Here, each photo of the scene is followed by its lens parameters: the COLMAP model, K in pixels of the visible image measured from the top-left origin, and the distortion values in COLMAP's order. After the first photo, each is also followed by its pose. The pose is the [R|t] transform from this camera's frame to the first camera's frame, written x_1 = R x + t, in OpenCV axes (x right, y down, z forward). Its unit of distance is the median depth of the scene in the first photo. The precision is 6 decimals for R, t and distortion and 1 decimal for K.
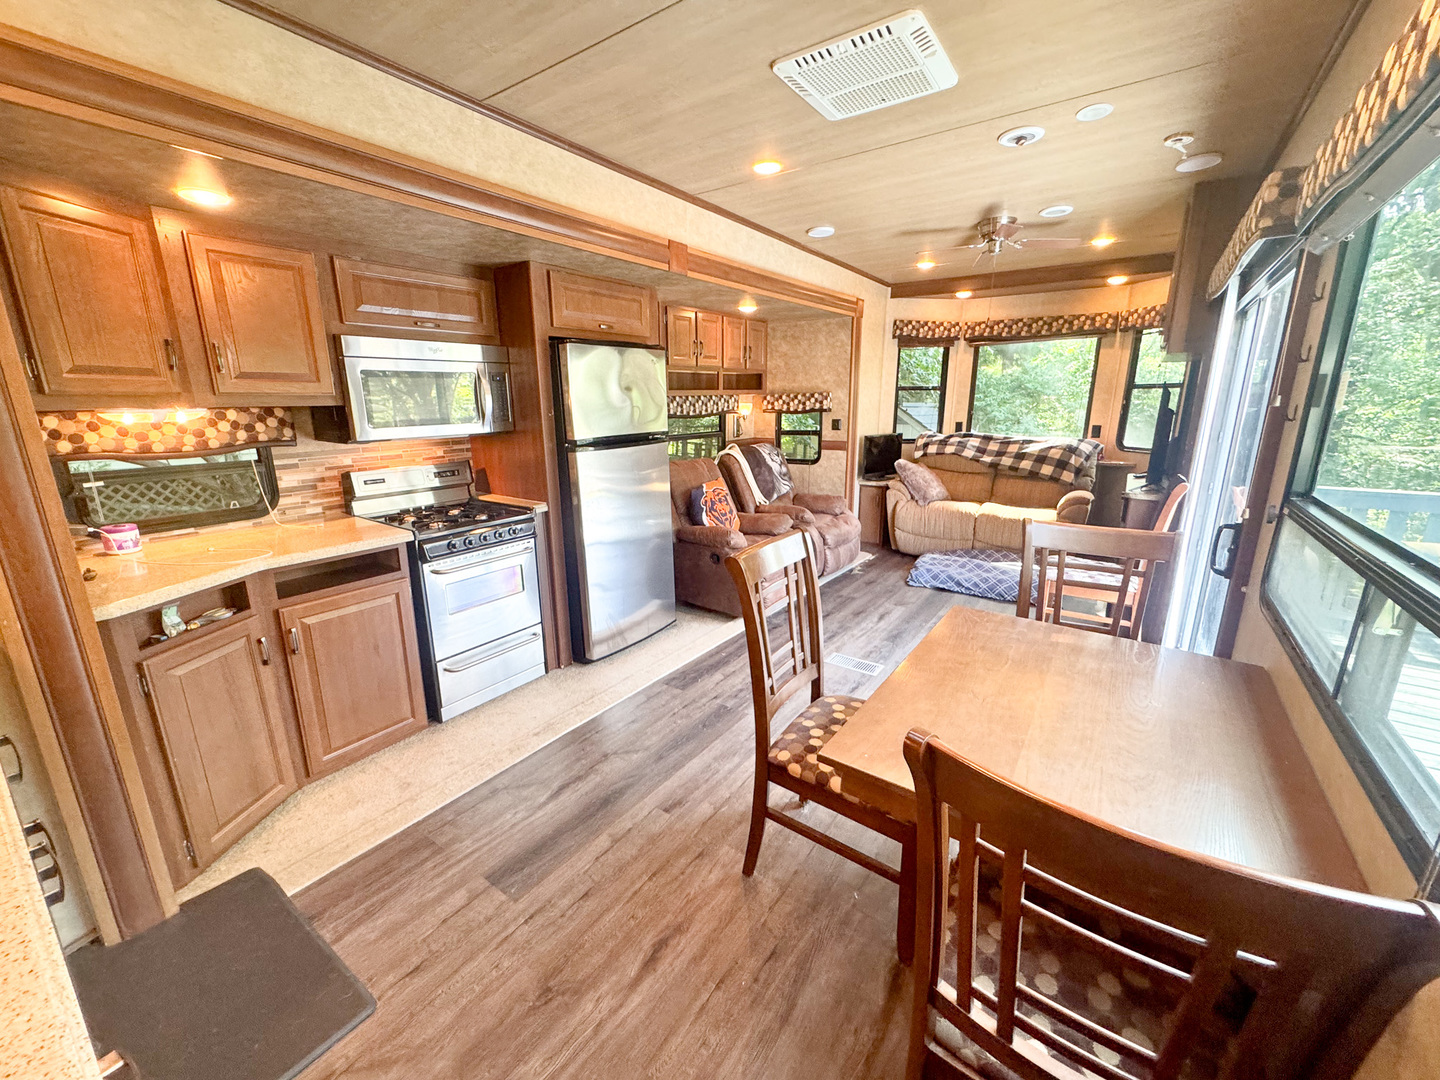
lens RADIAL K [[578.1, 0, 718.9], [0, 578.1, 538.2], [0, 0, 1]] dist [-0.009006, 0.000064]
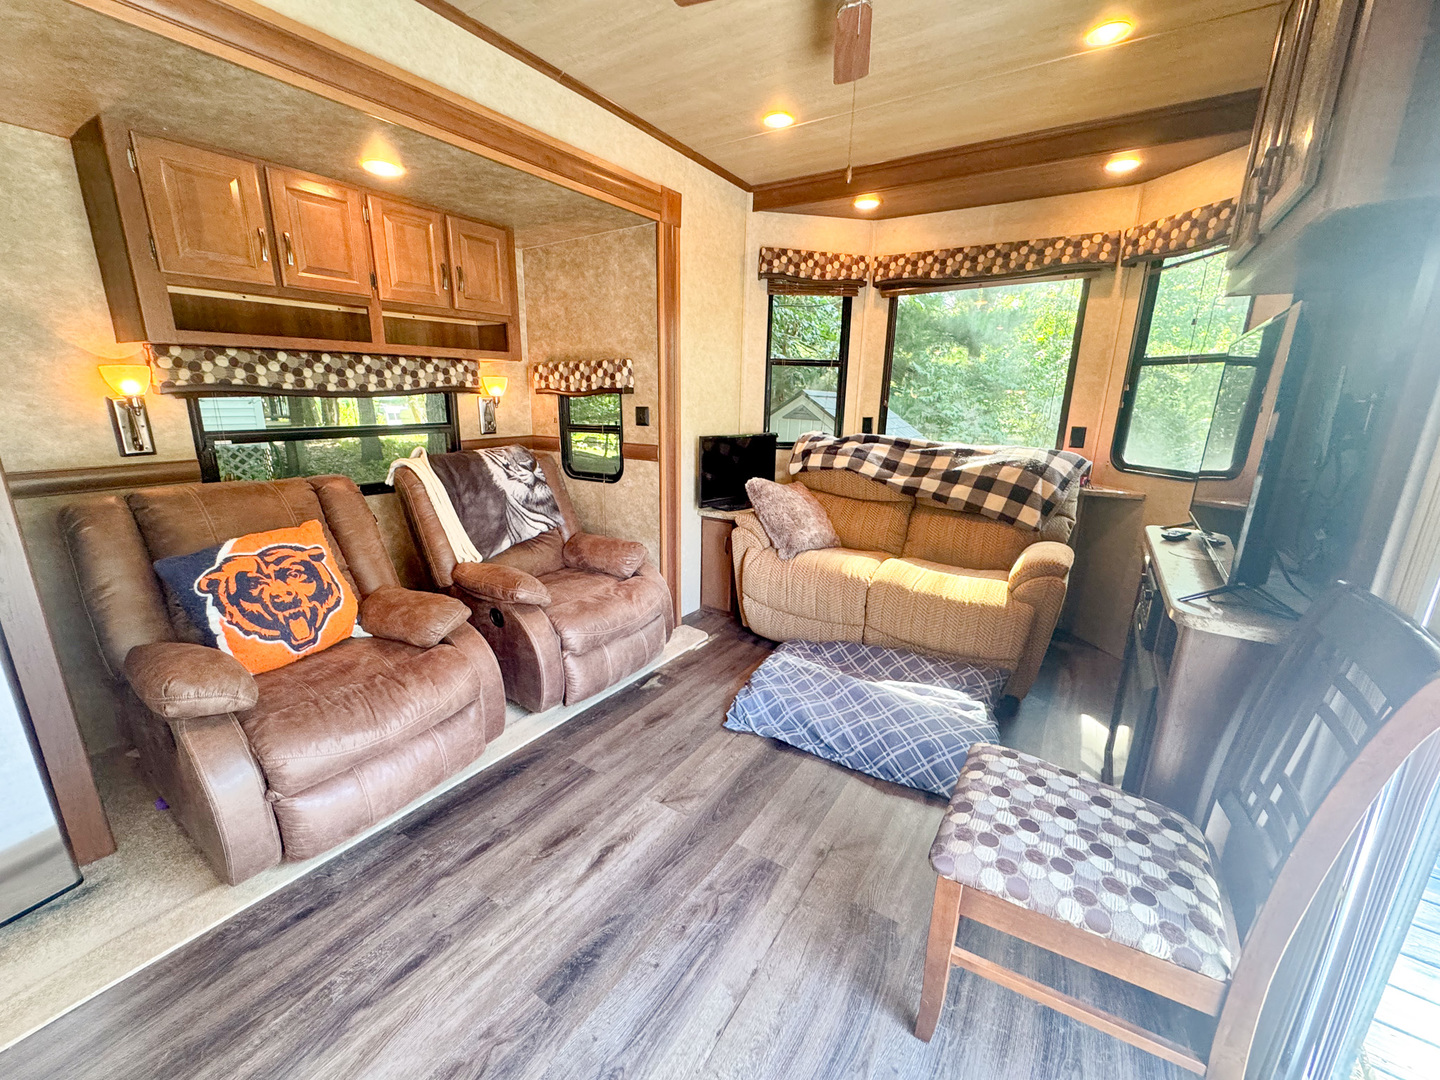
lens RADIAL K [[578.1, 0, 719.8], [0, 578.1, 540.3], [0, 0, 1]] dist [-0.009006, 0.000064]
pose [[0.998807, 0.013133, 0.047028, 0.257798], [-0.013686, 0.999841, 0.011455, -0.080699], [-0.046870, -0.012085, 0.998828, 0.420134]]
